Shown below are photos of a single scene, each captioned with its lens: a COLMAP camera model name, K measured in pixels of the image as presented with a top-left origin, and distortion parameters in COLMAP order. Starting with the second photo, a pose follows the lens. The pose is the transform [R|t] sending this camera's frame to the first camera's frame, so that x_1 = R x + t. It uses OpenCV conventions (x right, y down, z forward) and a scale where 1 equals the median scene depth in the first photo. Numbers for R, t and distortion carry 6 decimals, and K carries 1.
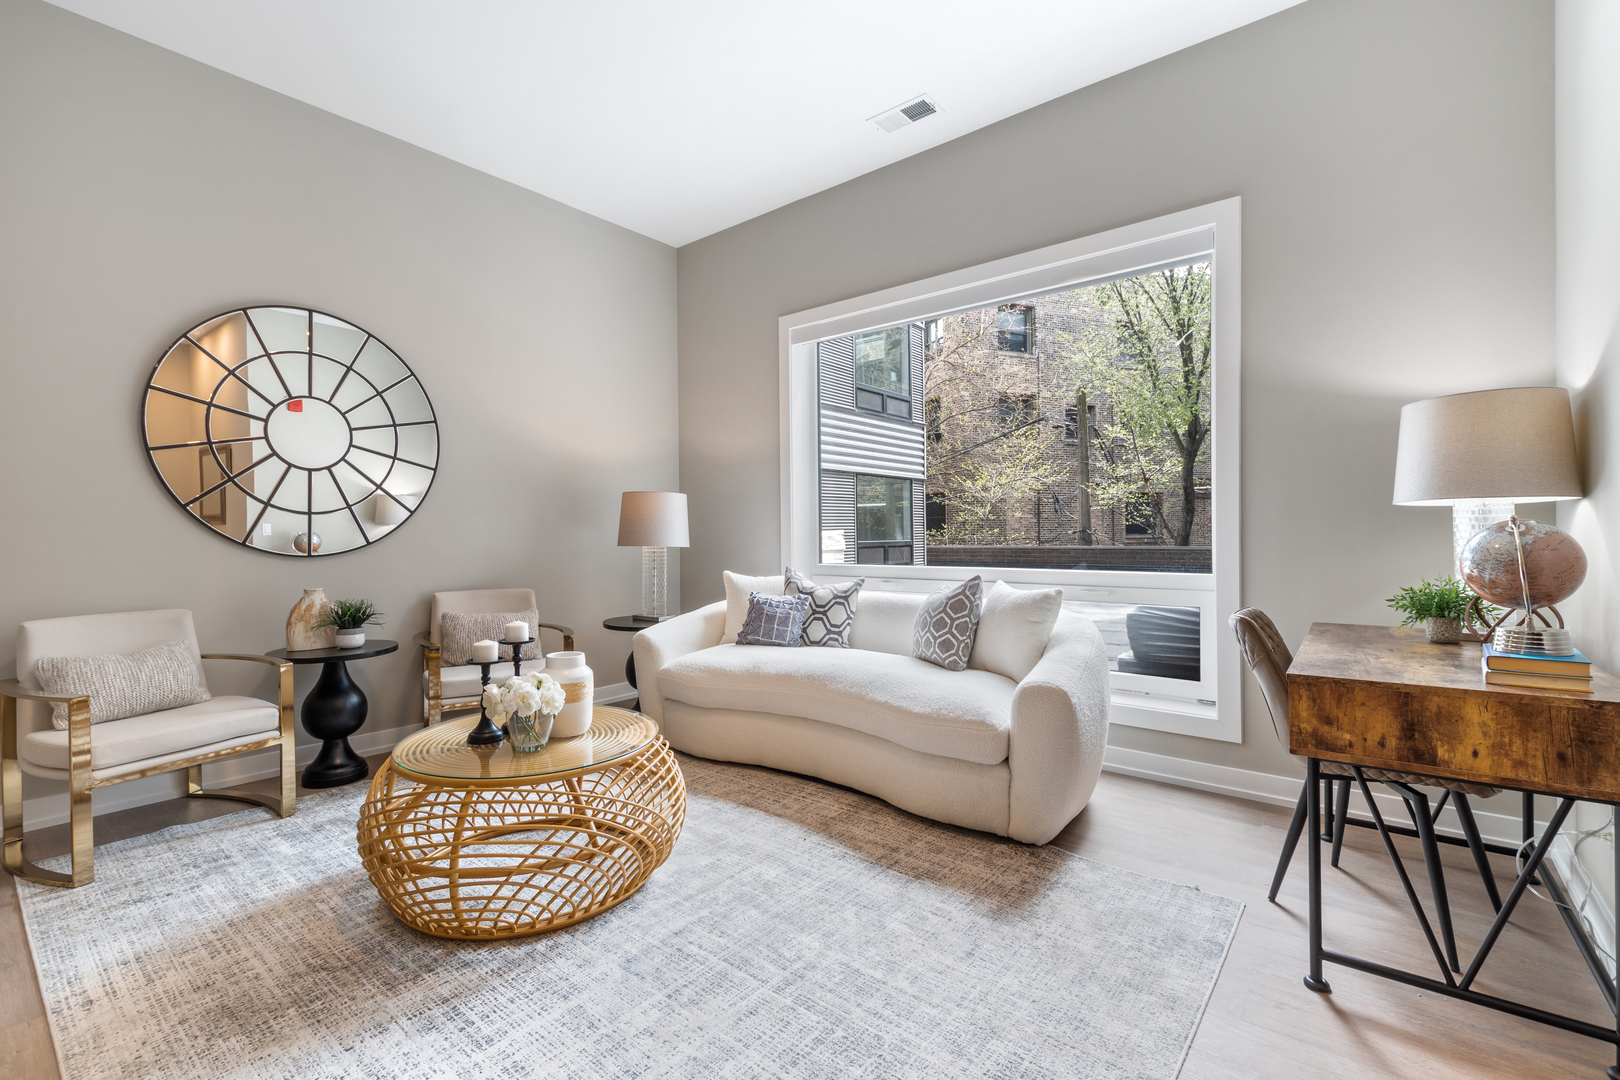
lens RADIAL K [[717.2, 0, 812.4], [0, 717.2, 535.2], [0, 0, 1]] dist [-0.003081, 0.000180]
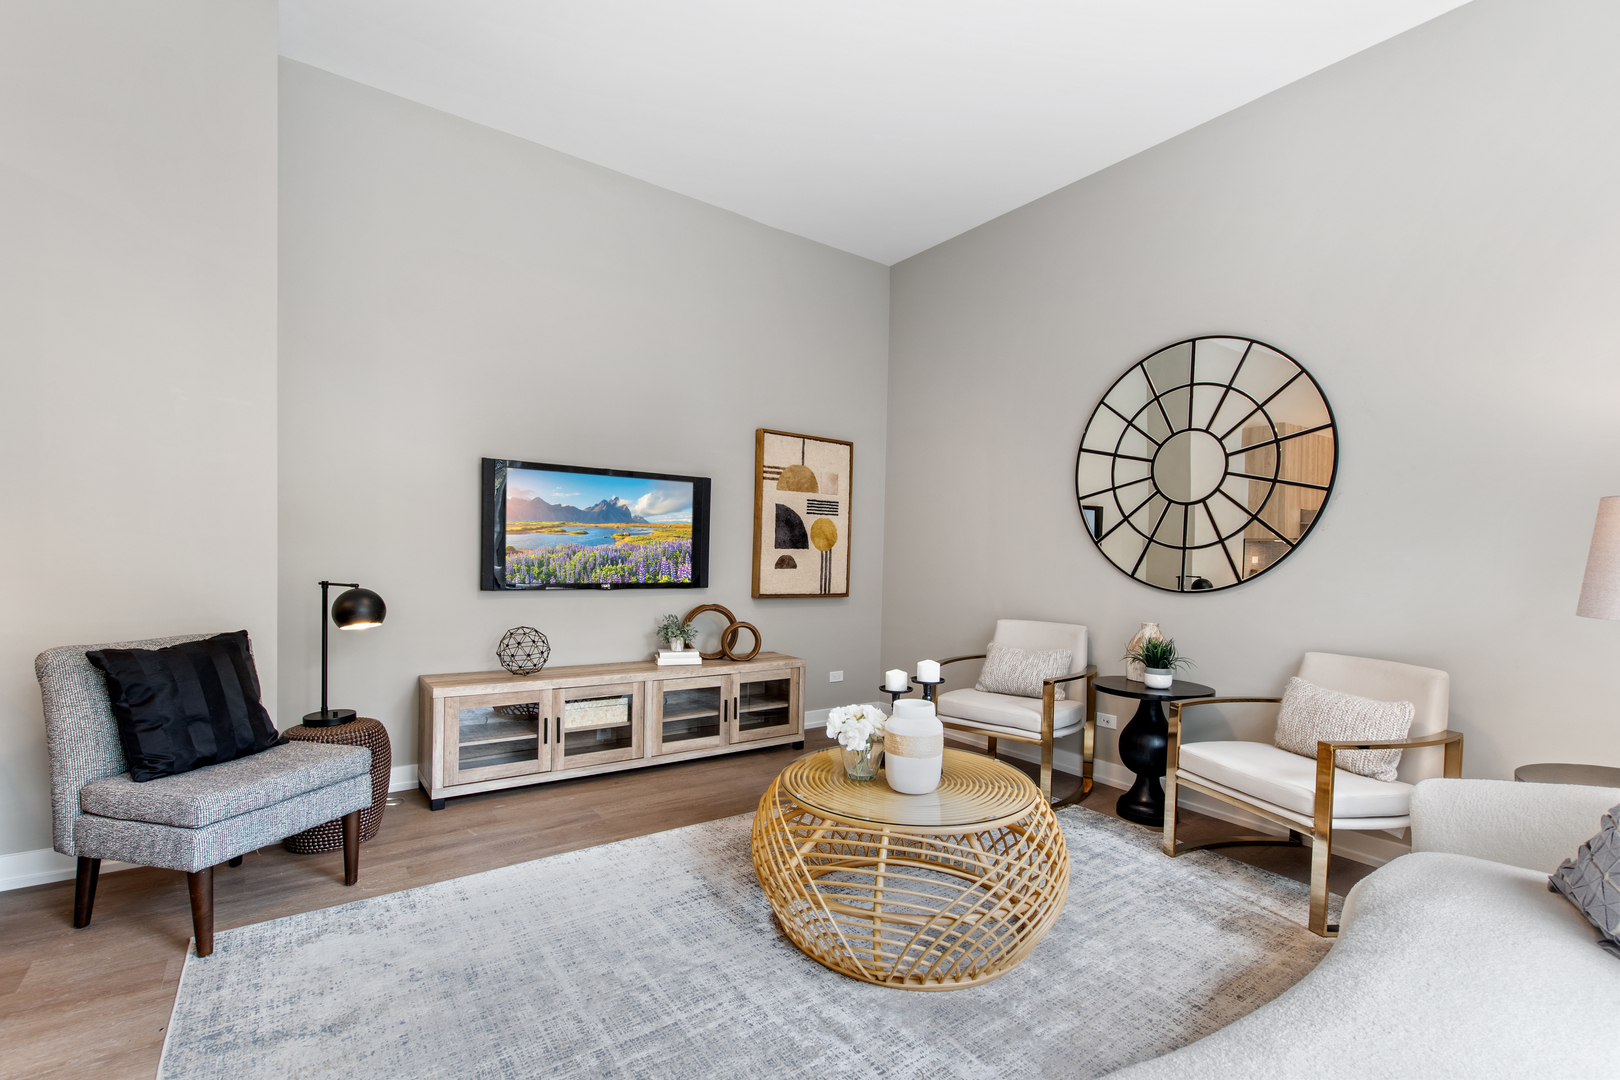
lens RADIAL K [[717.2, 0, 785.6], [0, 717.2, 570.6], [0, 0, 1]] dist [-0.003081, 0.000180]
pose [[-0.274977, 0.027697, -0.961052, 0.396599], [-0.023000, 0.999109, 0.035375, -0.022491], [0.961176, 0.031832, -0.274095, 0.743465]]
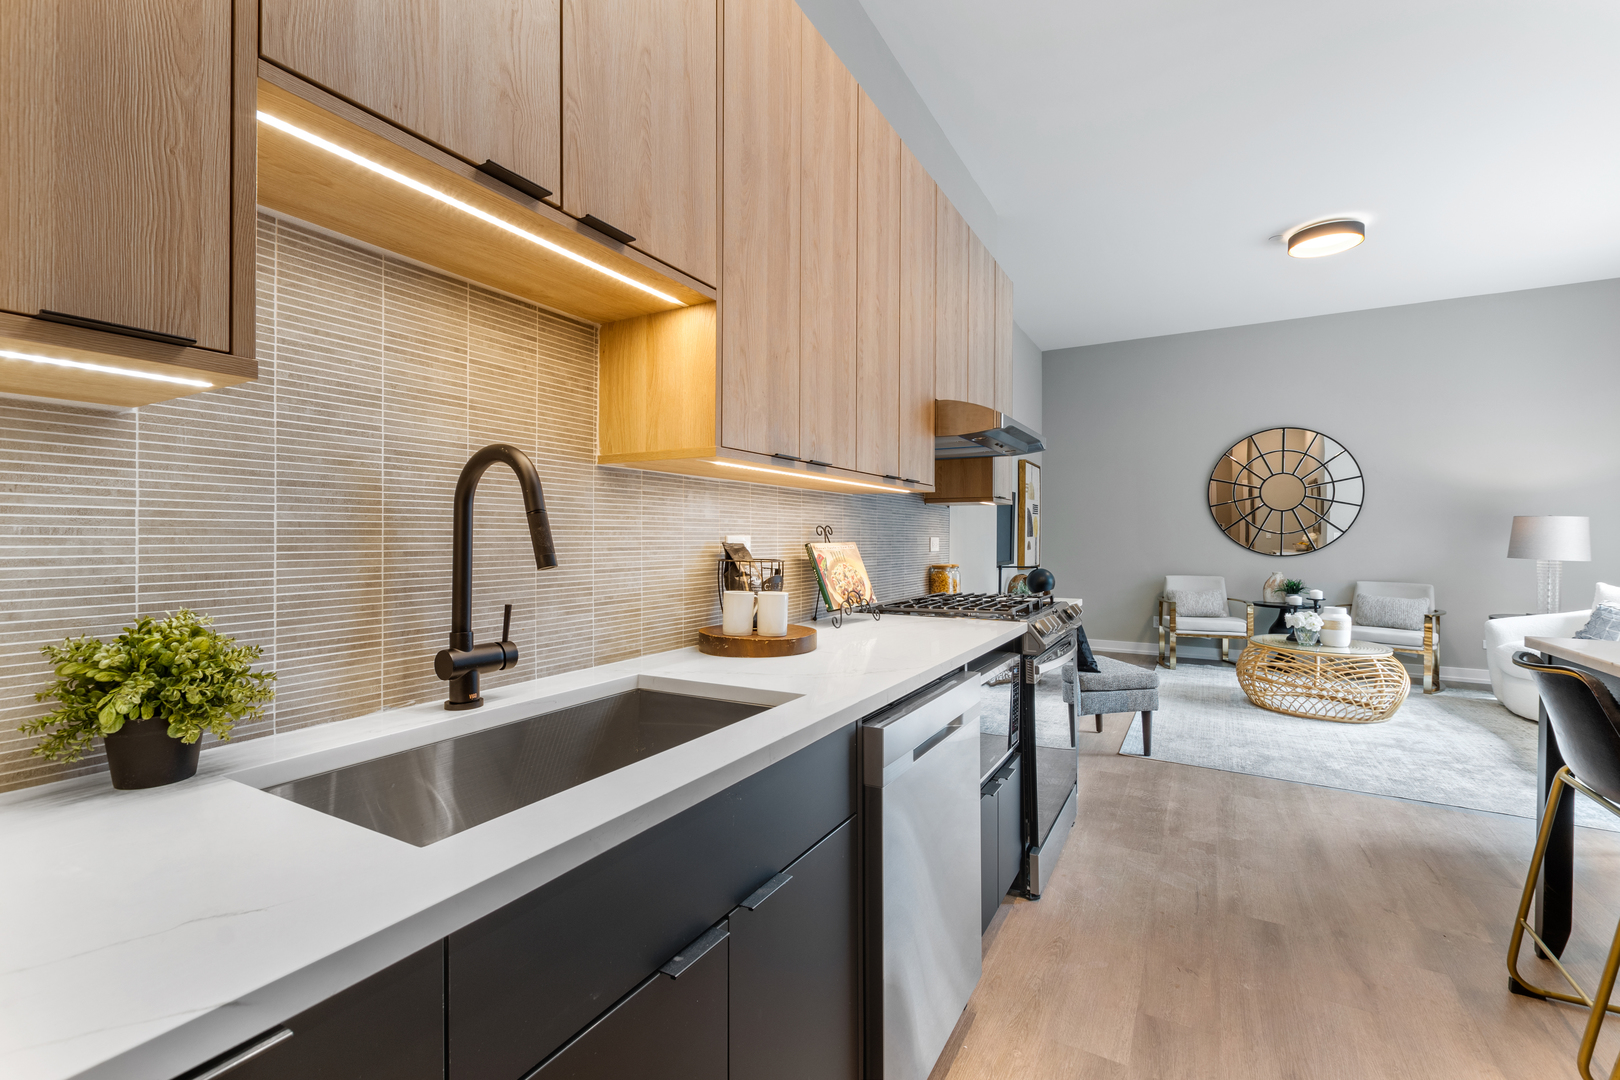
lens RADIAL K [[717.2, 0, 786.2], [0, 717.2, 533.8], [0, 0, 1]] dist [-0.003081, 0.000180]
pose [[0.138309, 0.009148, -0.990347, 1.022957], [-0.009464, 0.999924, 0.007915, -0.032224], [0.990344, 0.008278, 0.138385, -0.588237]]
